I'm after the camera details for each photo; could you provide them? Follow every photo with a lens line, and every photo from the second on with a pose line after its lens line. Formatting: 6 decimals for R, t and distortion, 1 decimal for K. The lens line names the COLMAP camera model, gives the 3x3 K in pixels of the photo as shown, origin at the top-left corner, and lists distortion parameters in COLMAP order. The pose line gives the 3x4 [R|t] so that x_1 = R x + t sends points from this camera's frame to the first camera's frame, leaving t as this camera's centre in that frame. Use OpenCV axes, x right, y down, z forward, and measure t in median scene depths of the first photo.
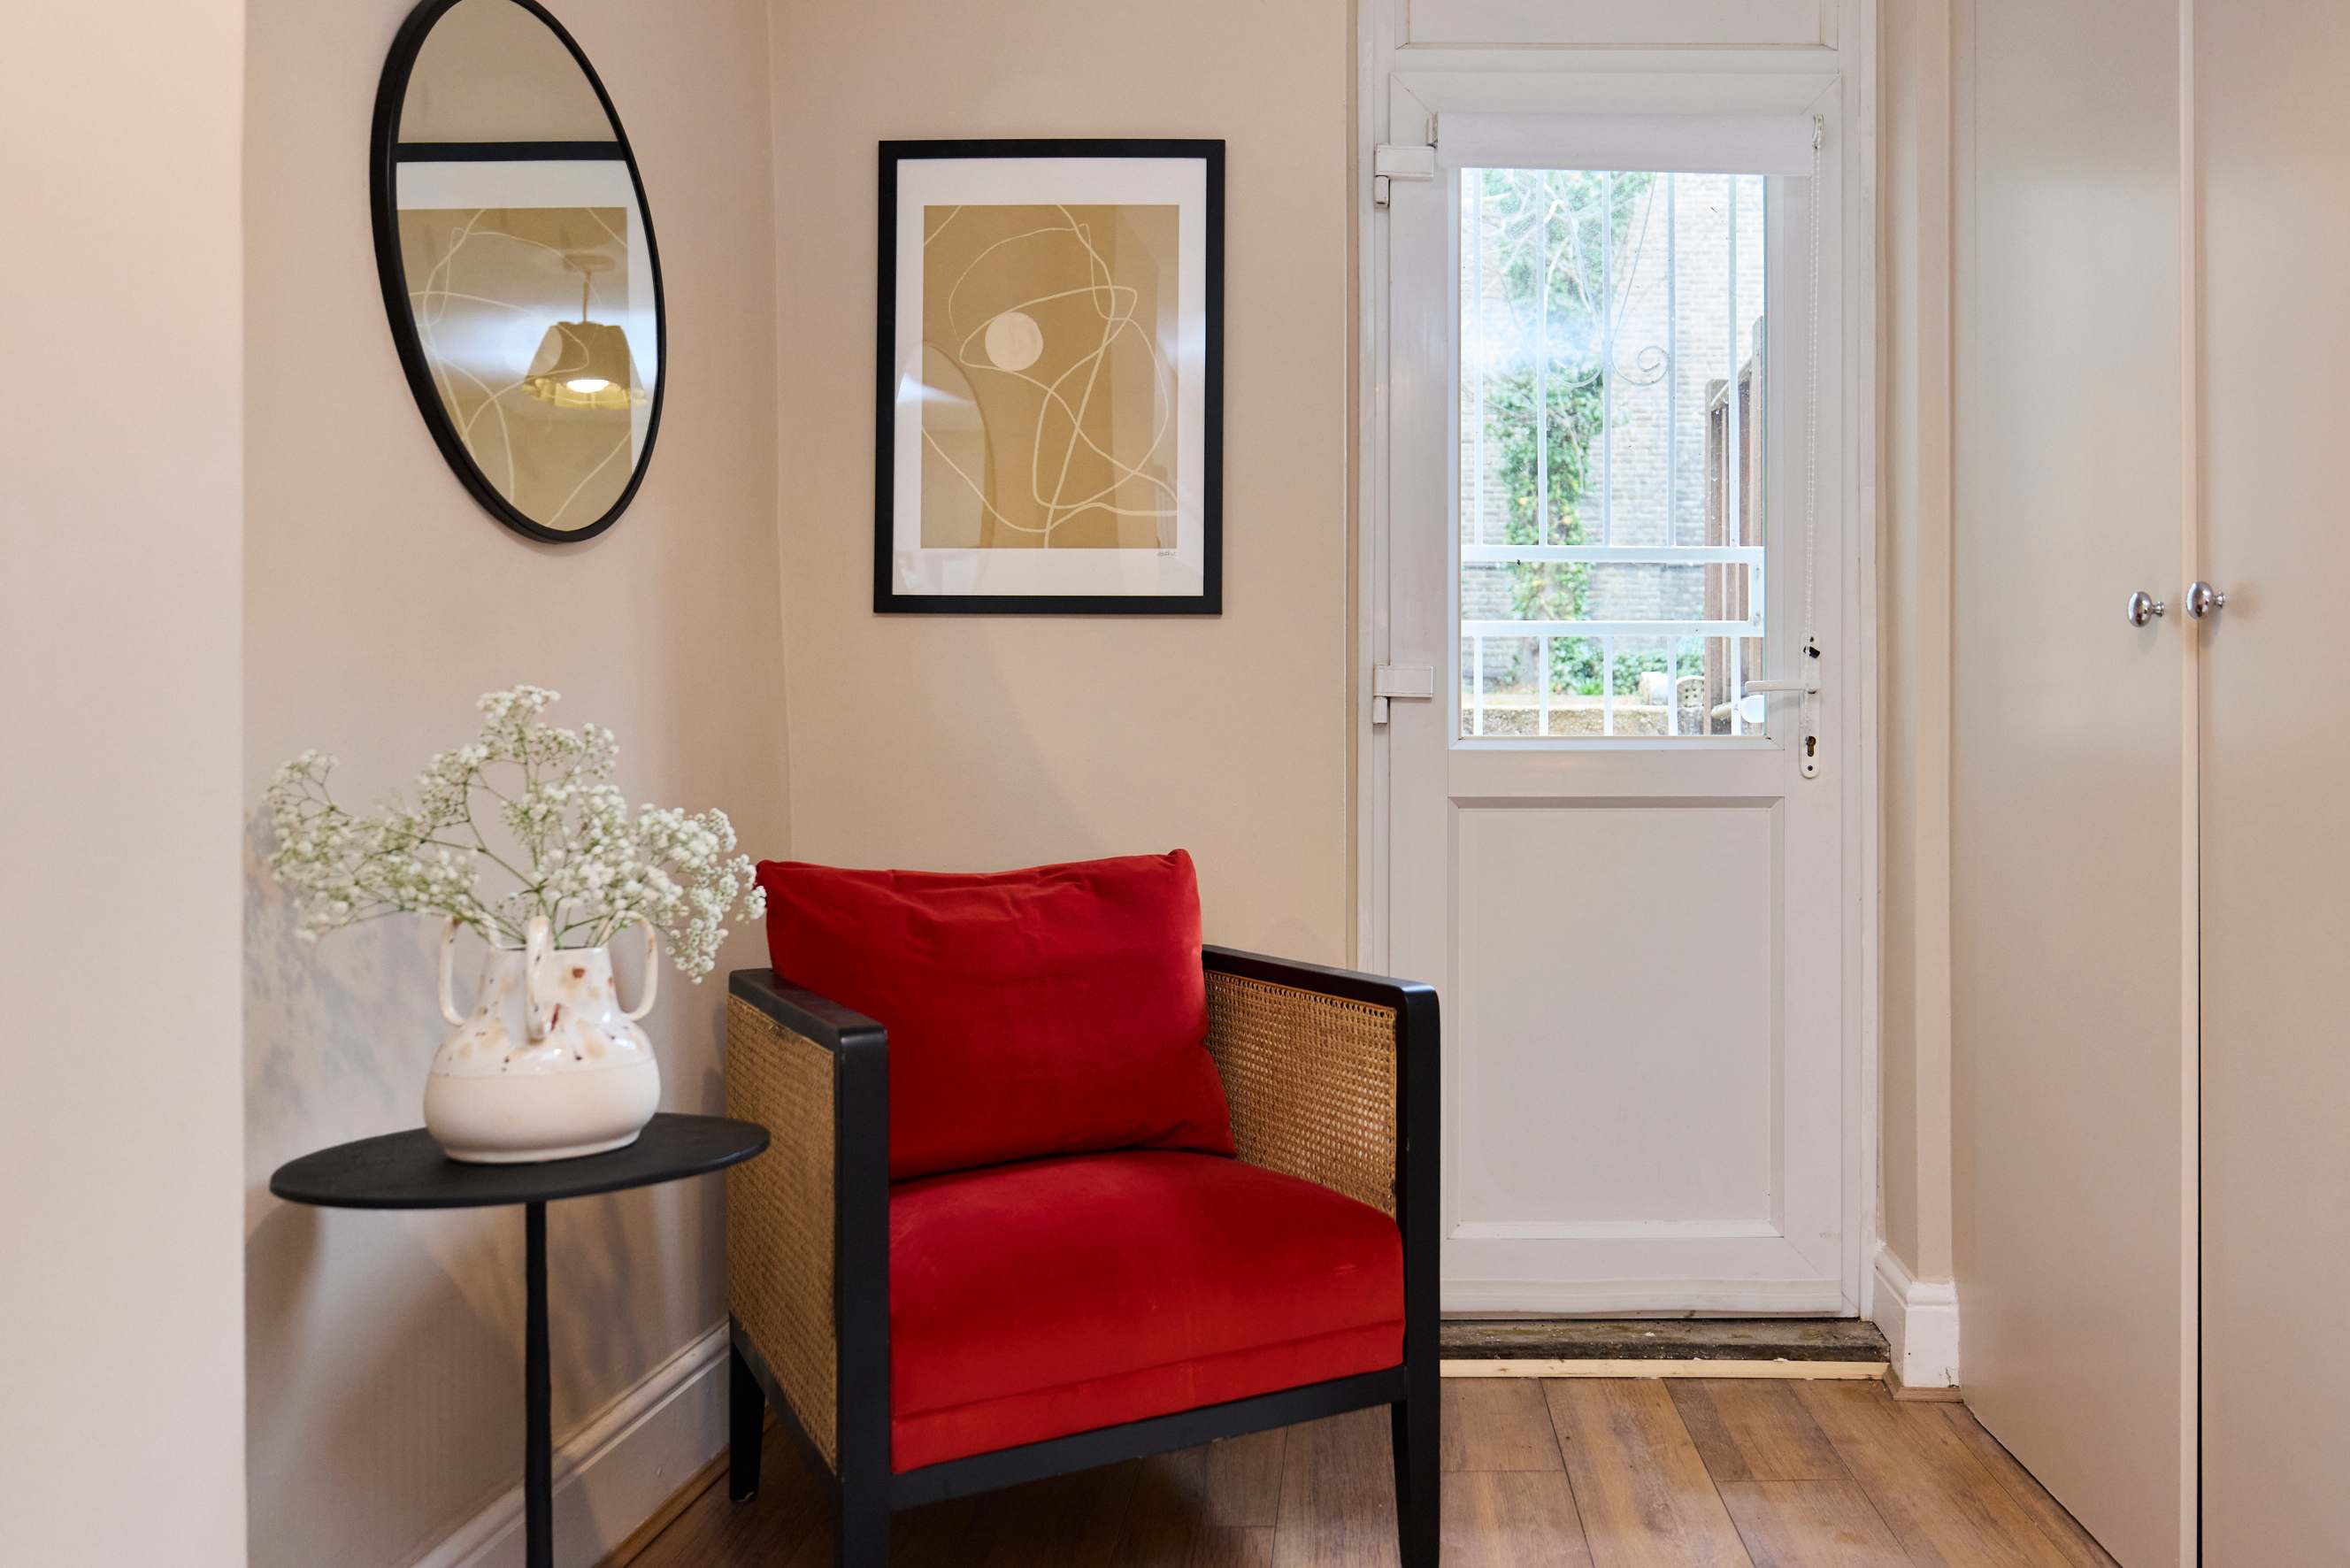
lens RADIAL K [[1508.5, 0, 1175.2], [0, 1508.5, 783.8], [0, 0, 1]] dist [0.002679, 0.002927]
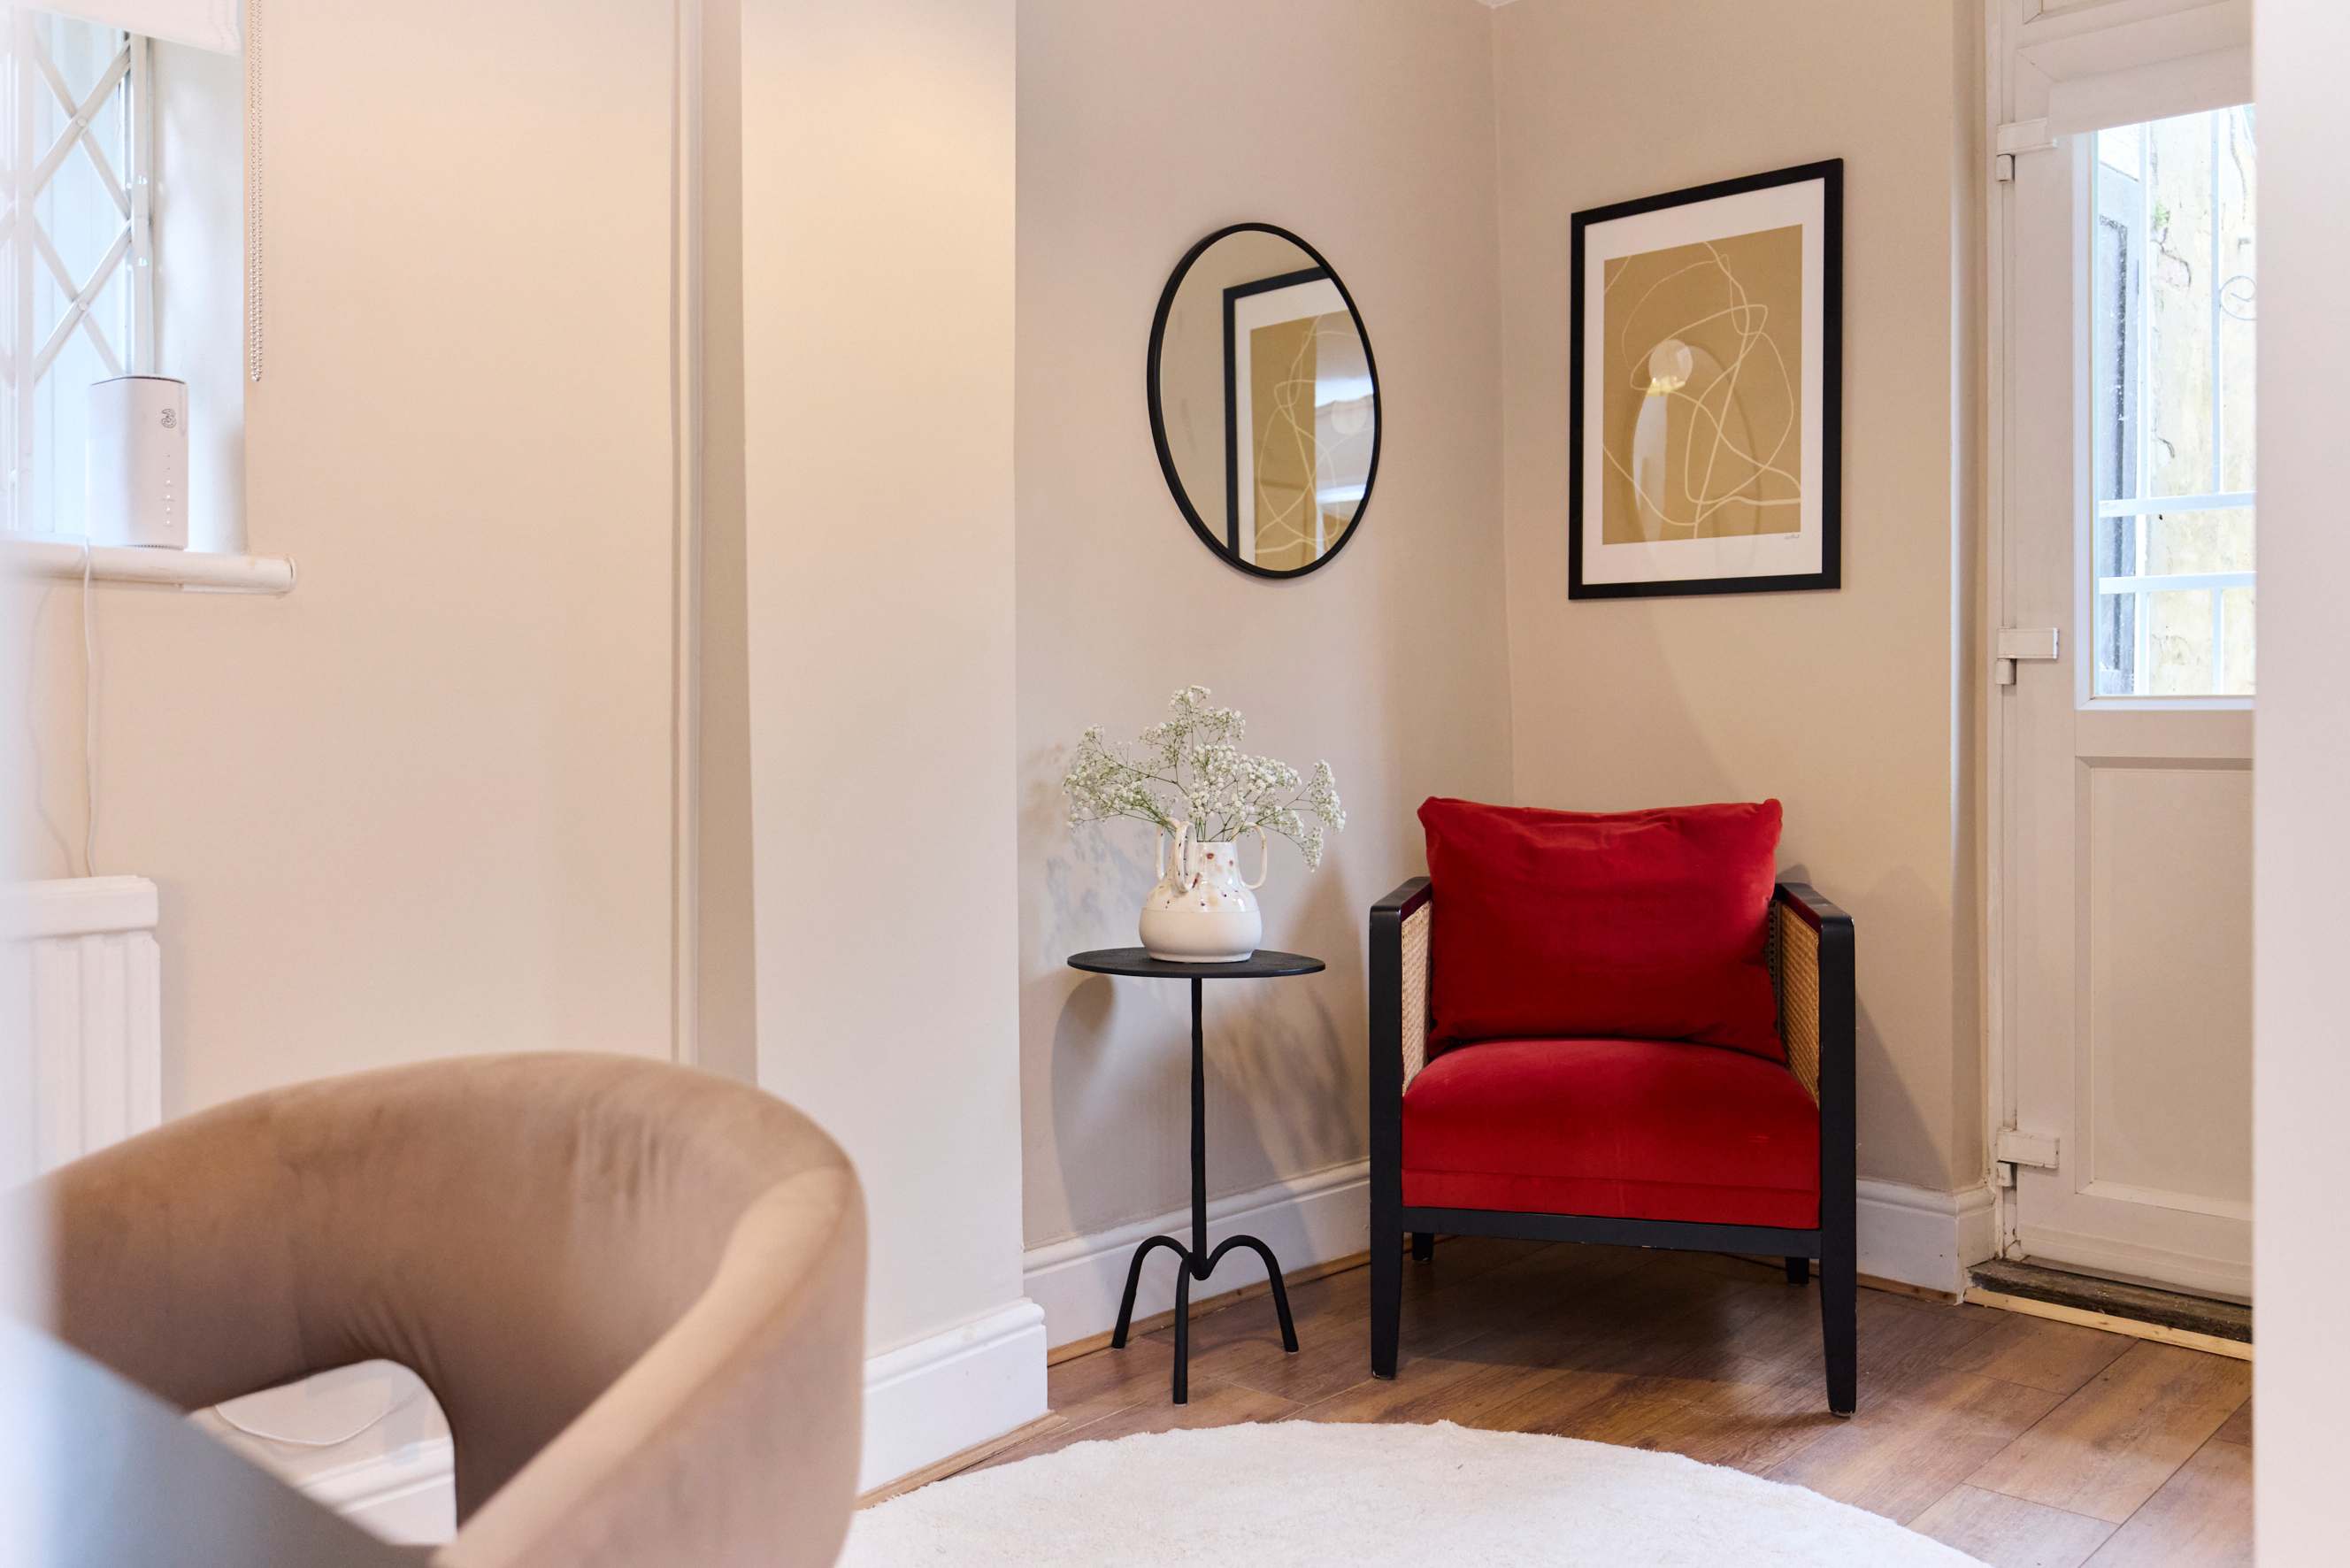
lens RADIAL K [[1933.7, 0, 1175.7], [0, 1933.7, 775.5], [0, 0, 1]] dist [0.006517, 0.004329]
pose [[0.724441, 0.021807, -0.688991, 0.679013], [0.000110, 0.999496, 0.031750, -0.021310], [0.689336, -0.023076, 0.724074, -0.376241]]
